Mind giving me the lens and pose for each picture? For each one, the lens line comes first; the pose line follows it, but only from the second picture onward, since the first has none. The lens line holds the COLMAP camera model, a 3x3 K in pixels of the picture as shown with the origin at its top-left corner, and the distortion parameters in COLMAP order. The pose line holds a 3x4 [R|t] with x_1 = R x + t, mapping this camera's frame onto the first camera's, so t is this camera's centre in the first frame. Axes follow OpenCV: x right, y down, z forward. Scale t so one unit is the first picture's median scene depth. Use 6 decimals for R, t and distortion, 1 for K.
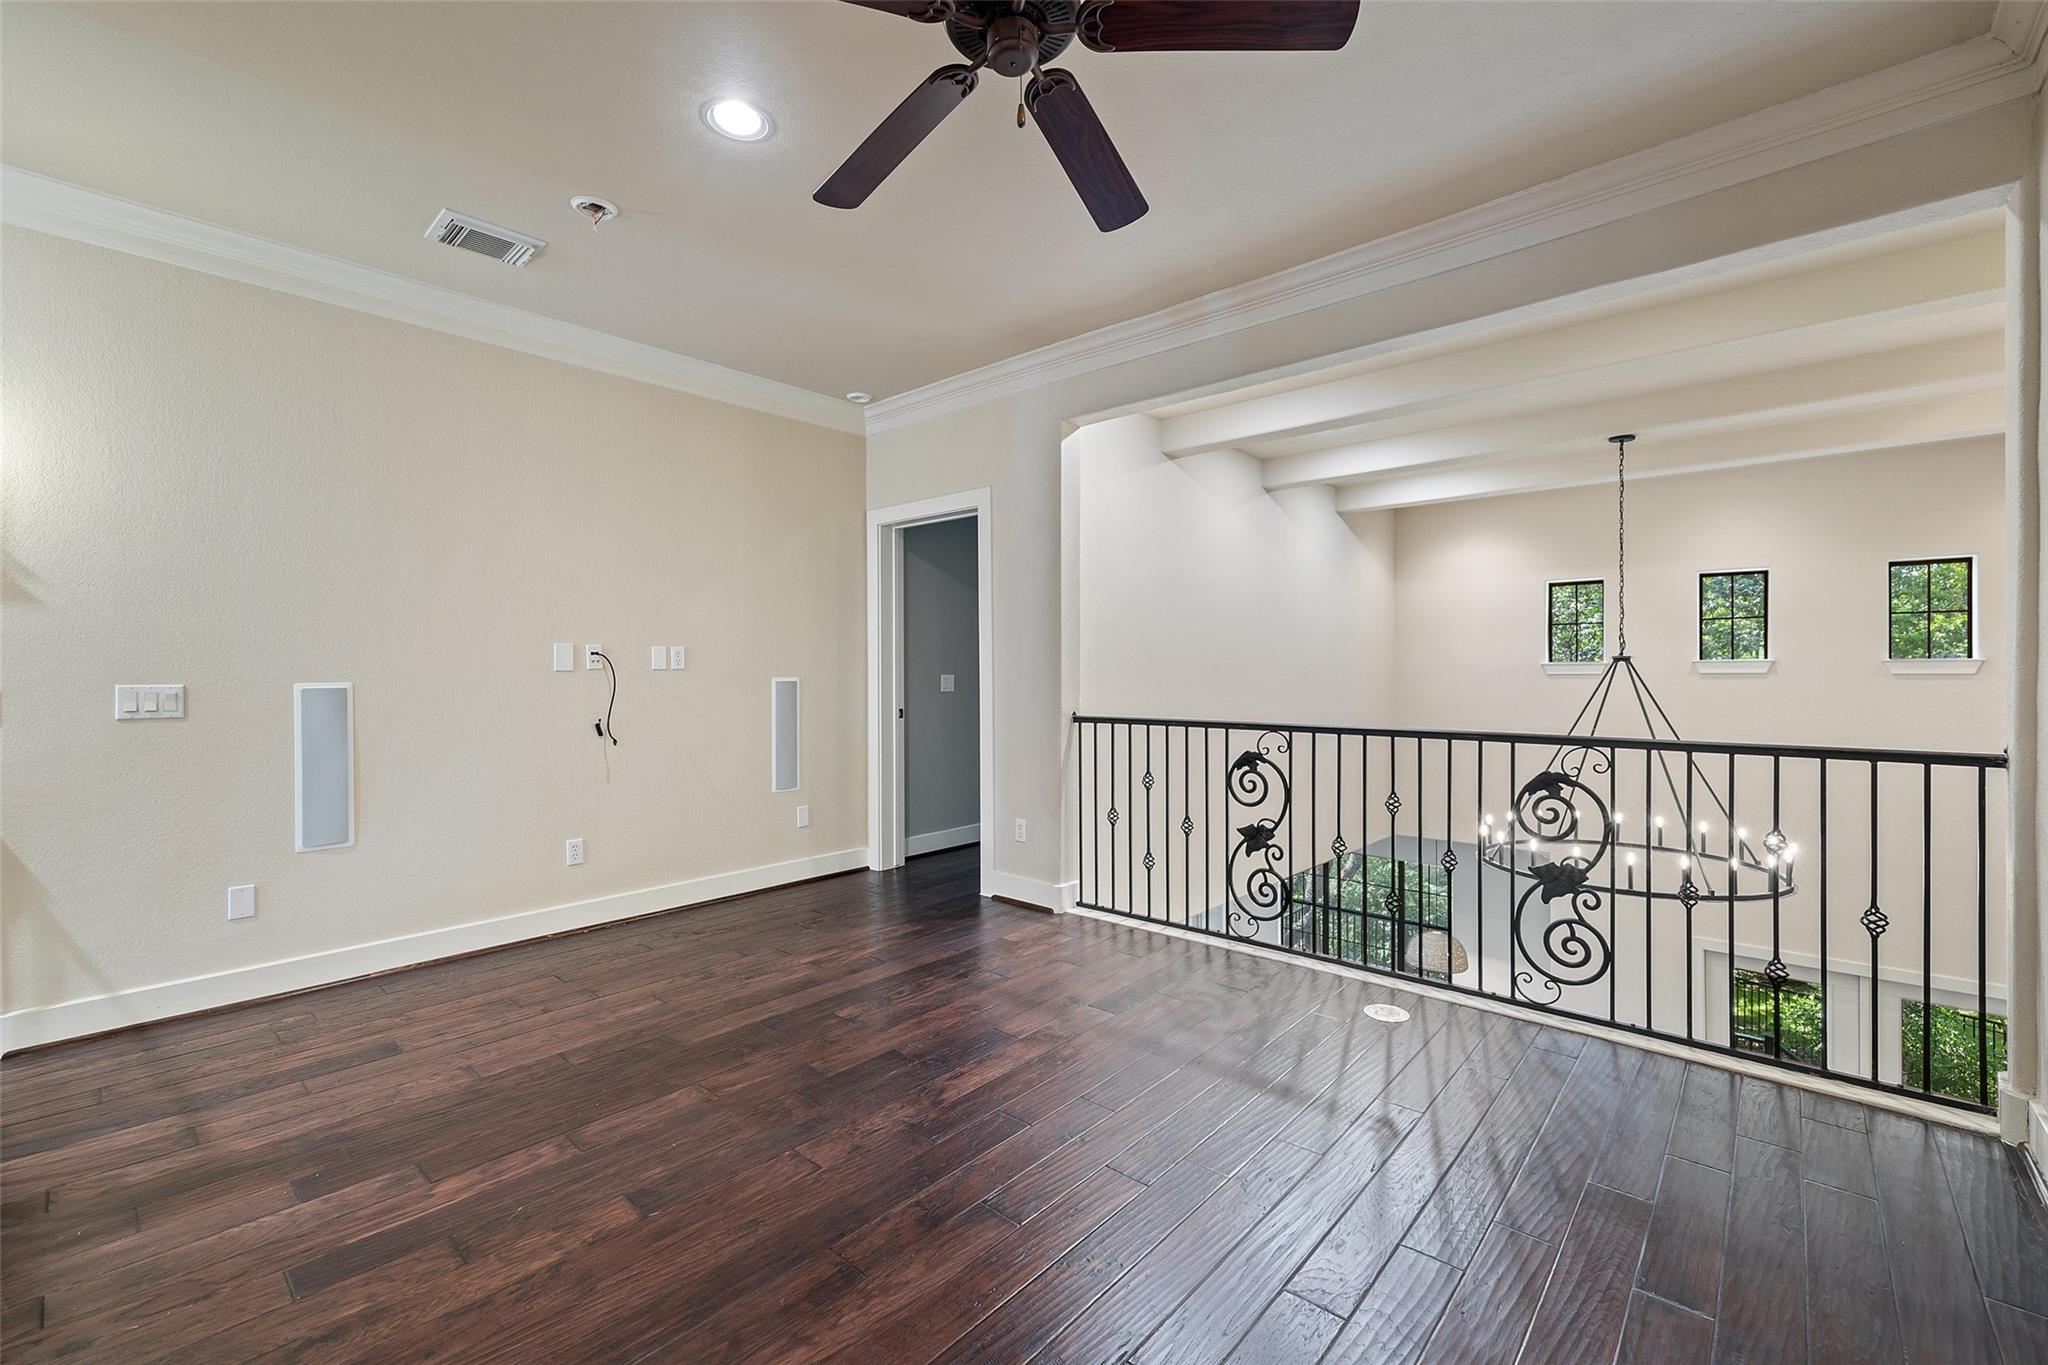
lens RADIAL K [[868.6, 0, 1036.2], [0, 868.6, 678.3], [0, 0, 1]] dist [-0.000030, -0.000429]
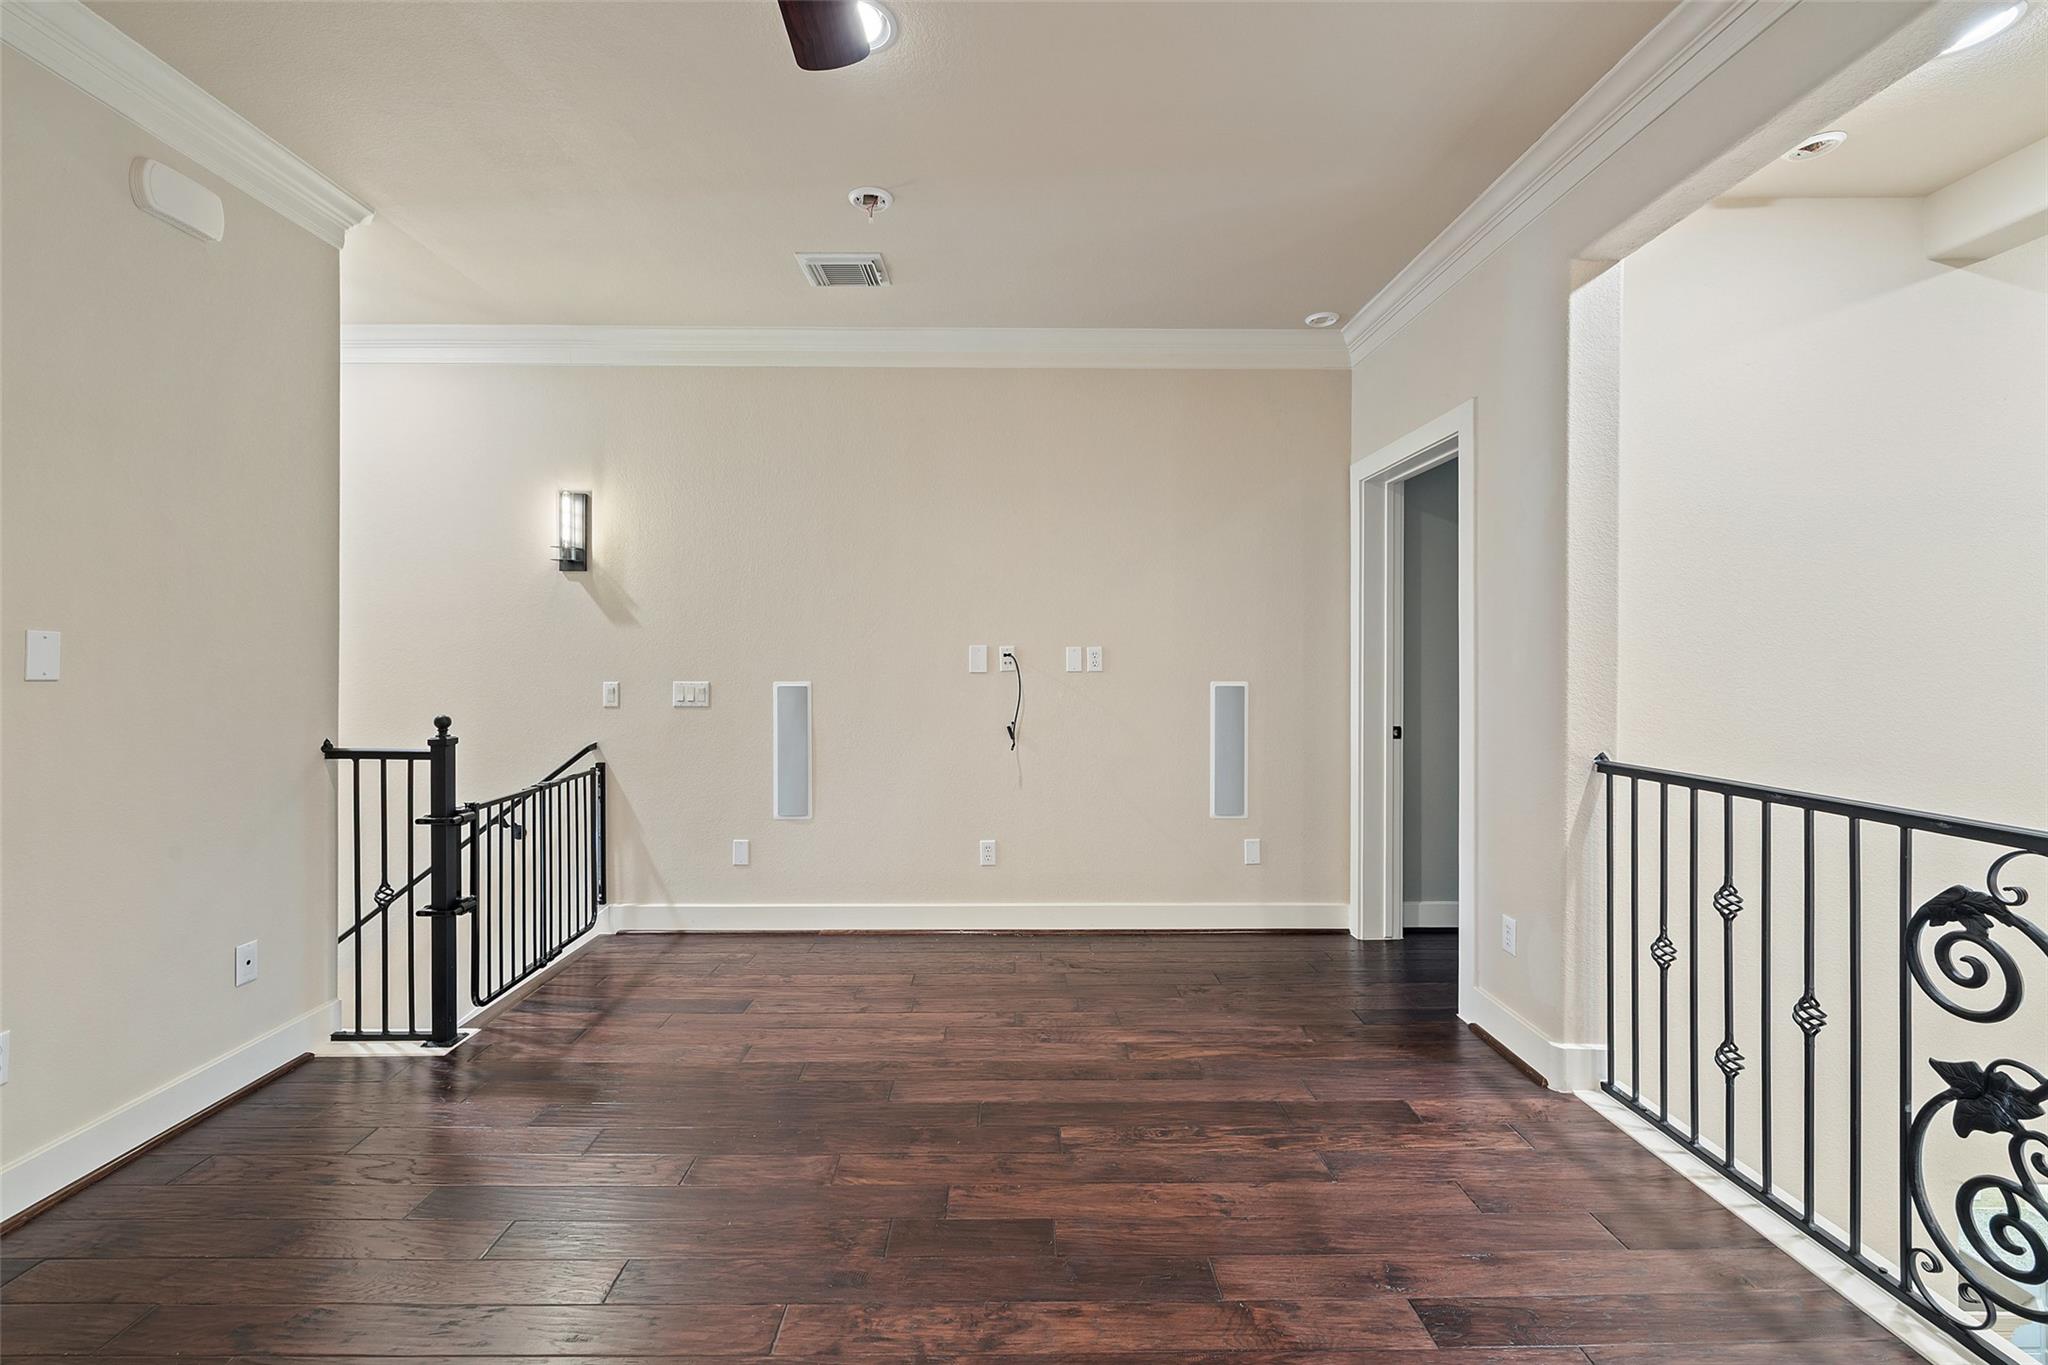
lens RADIAL K [[868.6, 0, 1031.8], [0, 868.6, 666.8], [0, 0, 1]] dist [-0.000030, -0.000429]
pose [[0.662656, 0.010460, -0.748851, 0.241897], [-0.011387, 0.999928, 0.003891, -0.018796], [0.748837, 0.005949, 0.662727, 0.354265]]
